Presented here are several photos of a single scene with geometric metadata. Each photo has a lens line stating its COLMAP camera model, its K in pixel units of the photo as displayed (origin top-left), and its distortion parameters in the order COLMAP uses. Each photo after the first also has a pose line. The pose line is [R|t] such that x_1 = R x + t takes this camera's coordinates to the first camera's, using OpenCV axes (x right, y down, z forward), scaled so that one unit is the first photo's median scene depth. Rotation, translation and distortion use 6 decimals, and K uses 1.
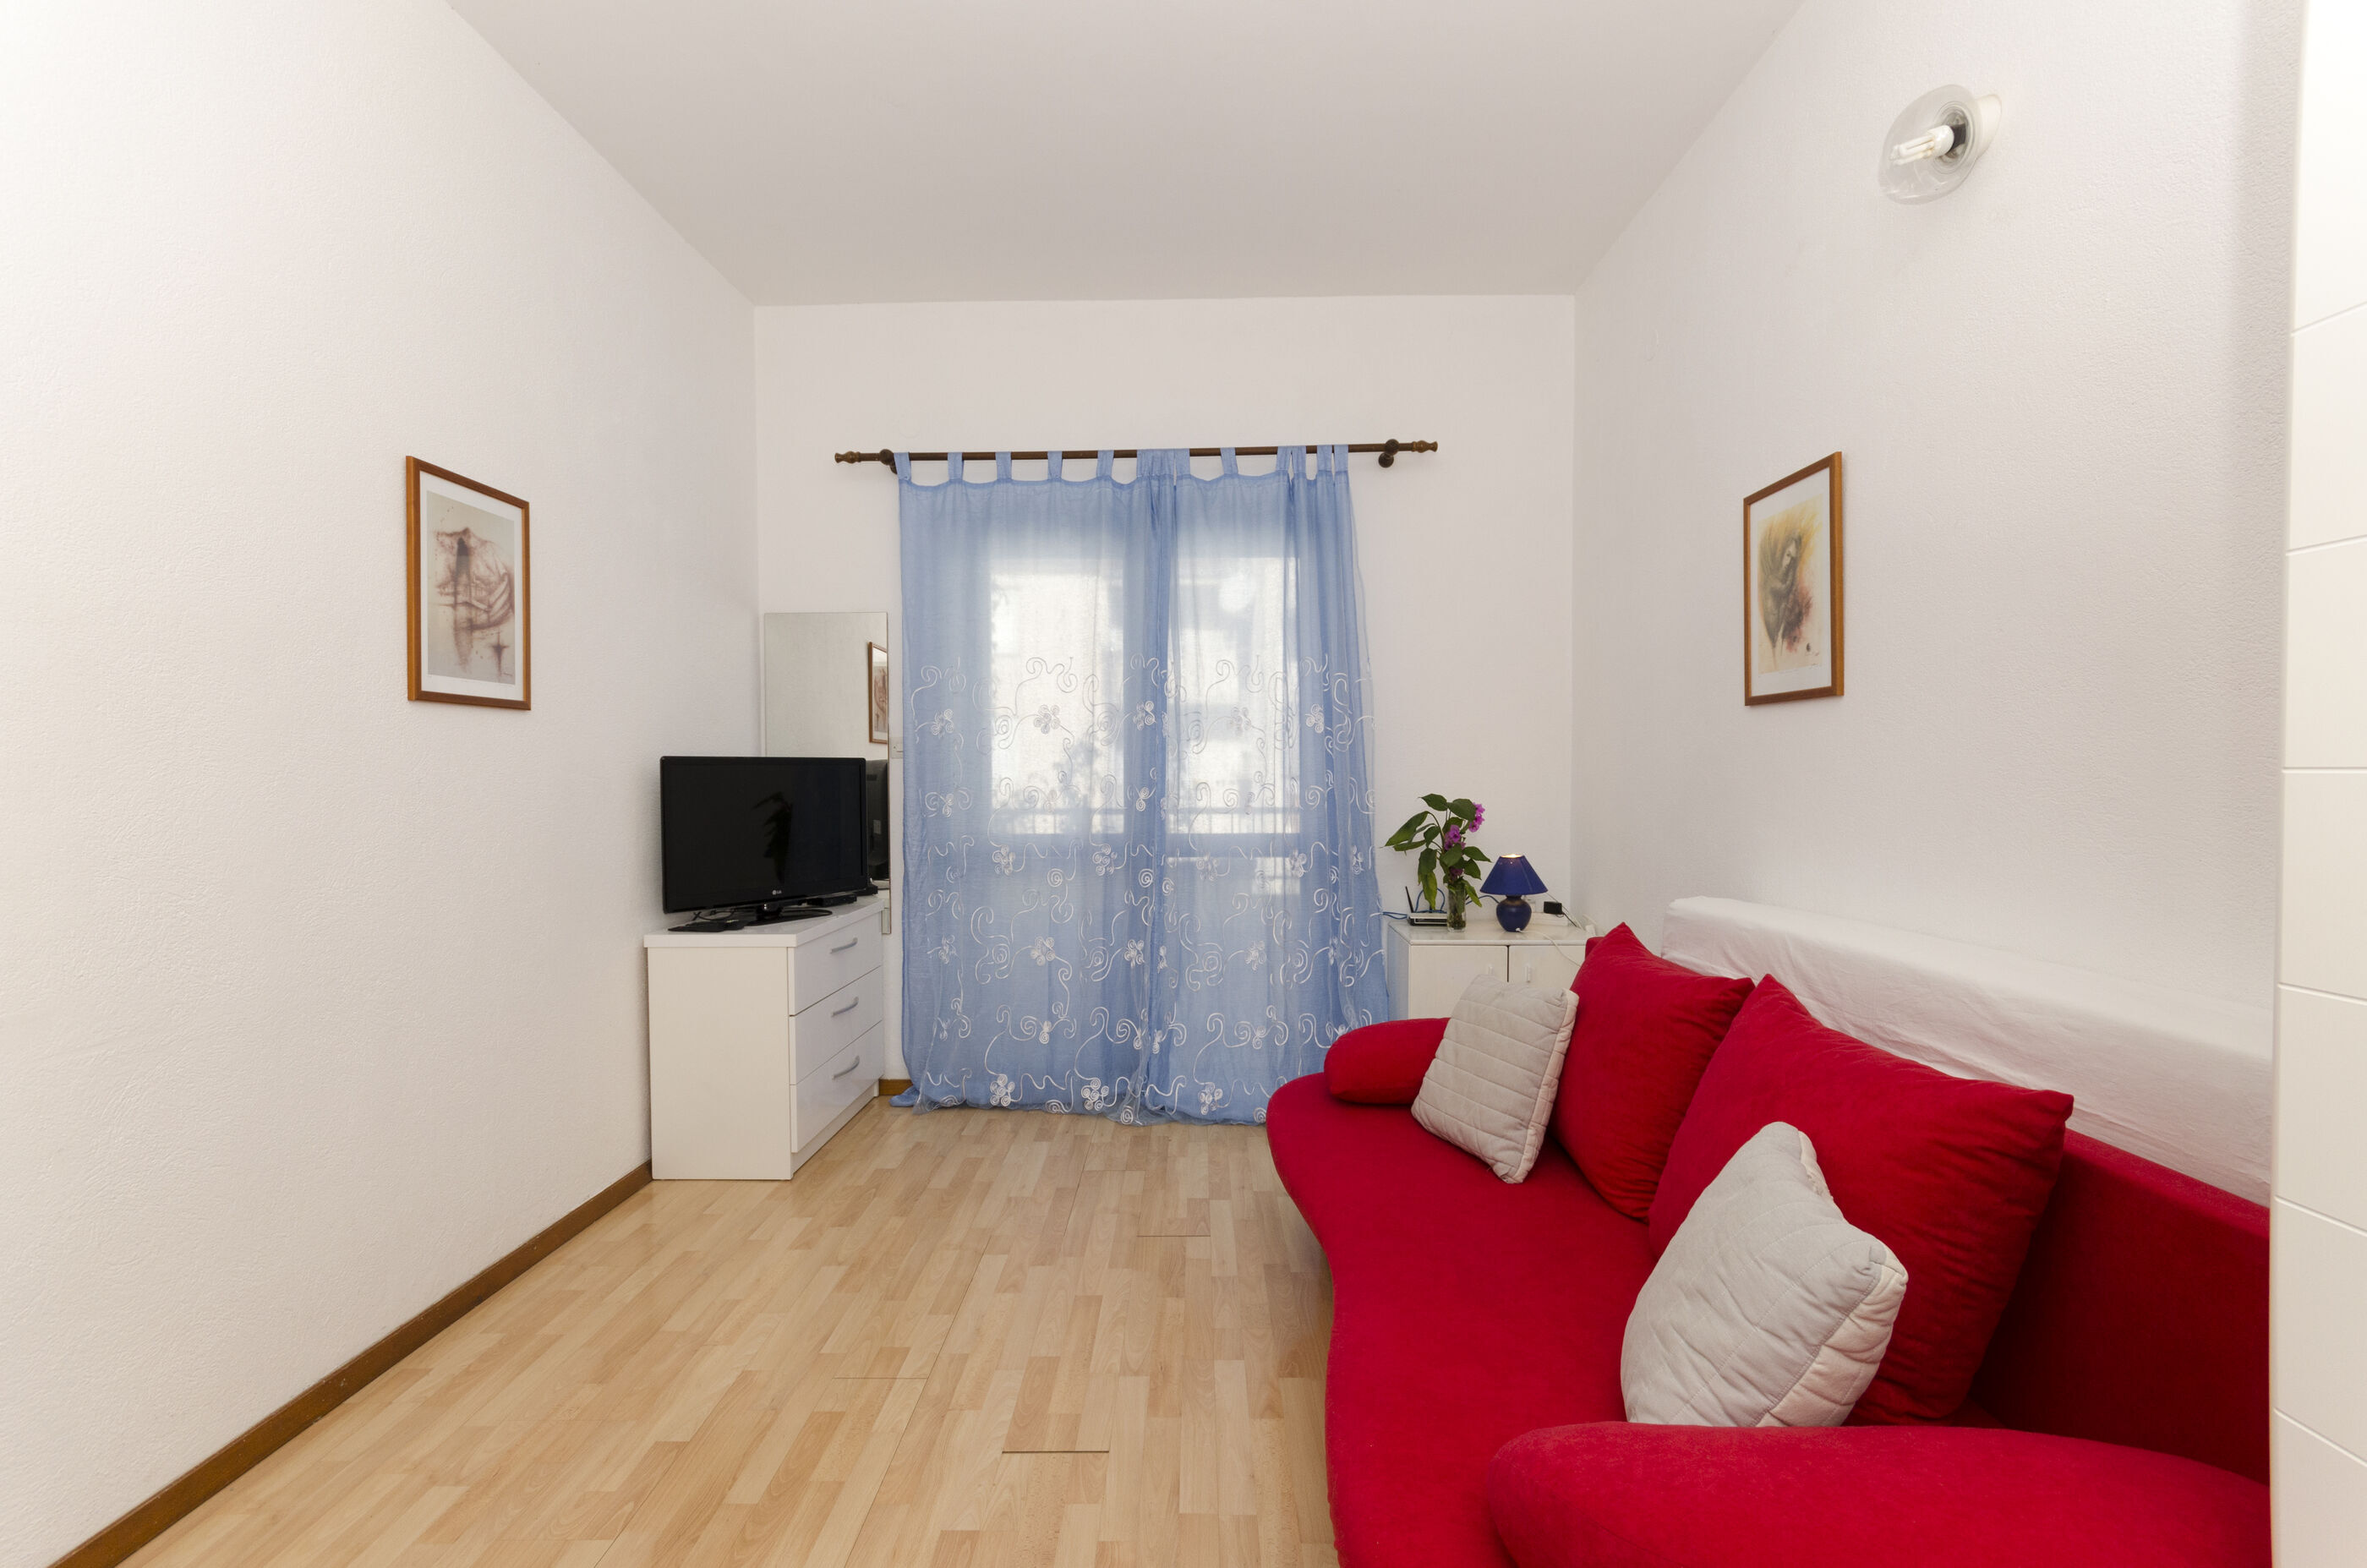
lens RADIAL K [[1027.7, 0, 1183.5], [0, 1027.7, 784.0], [0, 0, 1]] dist [0.000481, -0.000157]
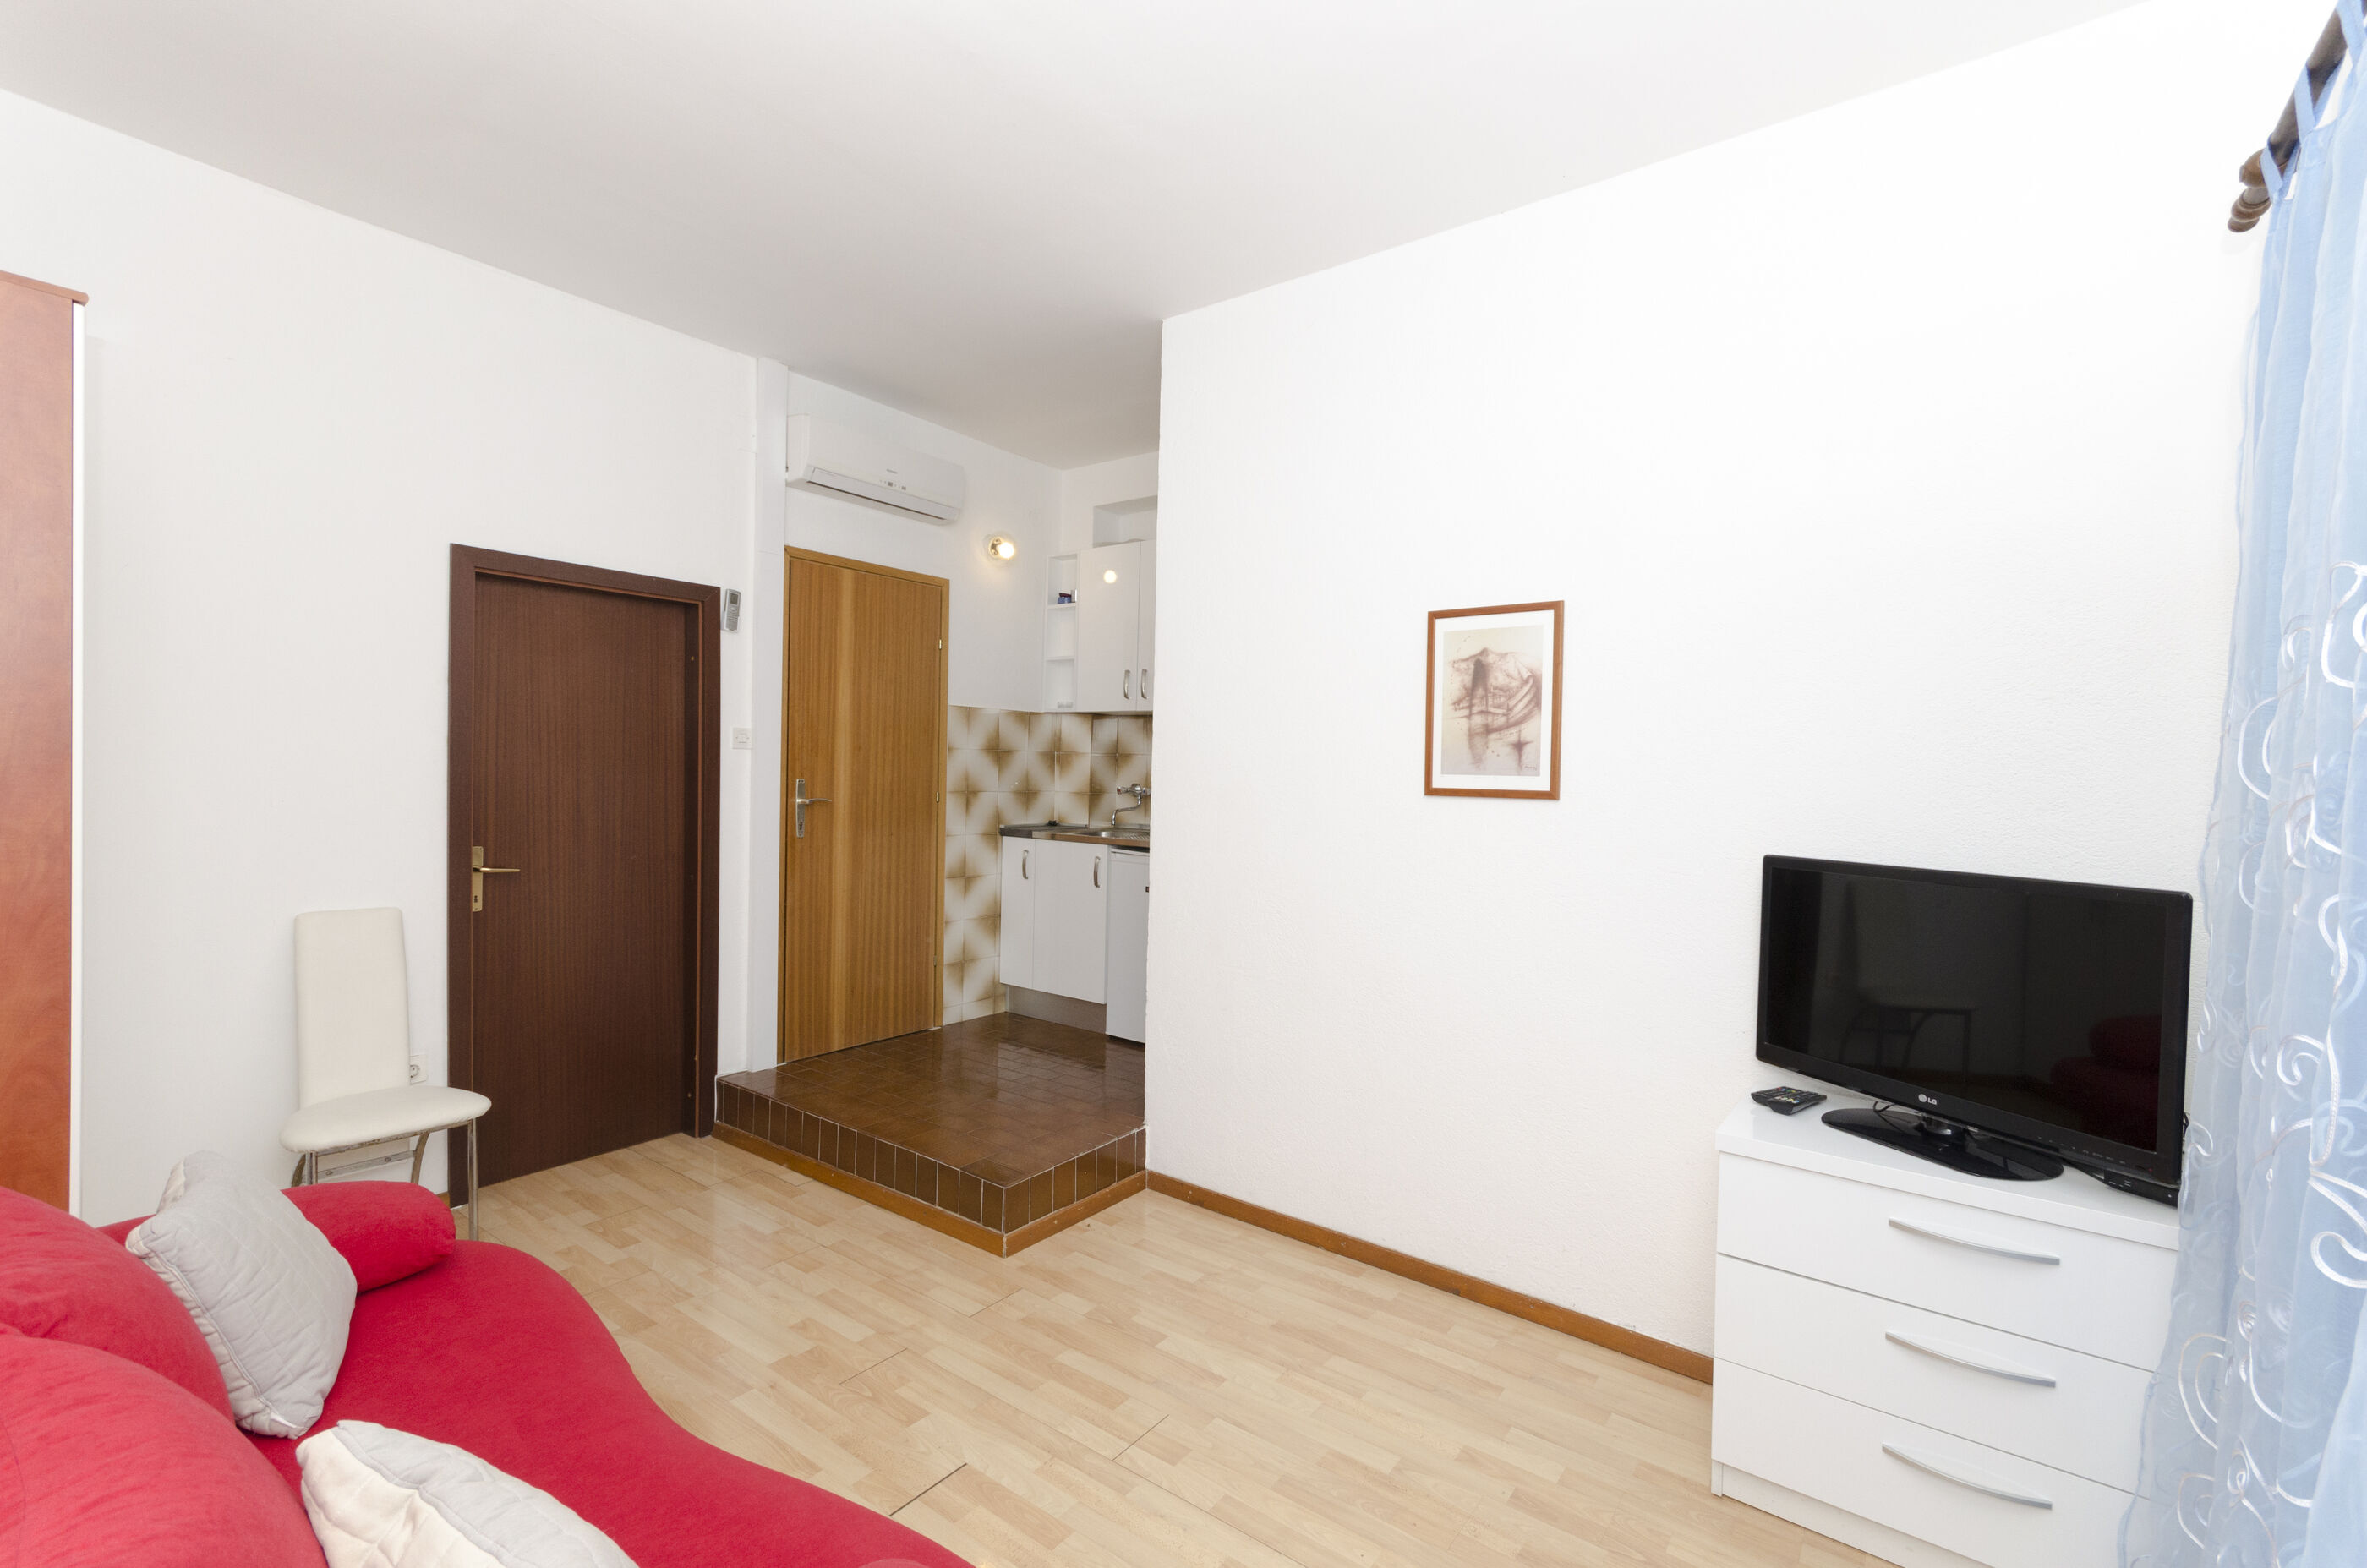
lens RADIAL K [[1027.7, 0, 1183.5], [0, 1027.7, 784.0], [0, 0, 1]] dist [0.000481, -0.000157]
pose [[-0.582193, 0.006185, -0.813027, 0.473209], [-0.028893, 0.999182, 0.028290, -0.115717], [0.812537, 0.039961, -0.581538, 1.412397]]
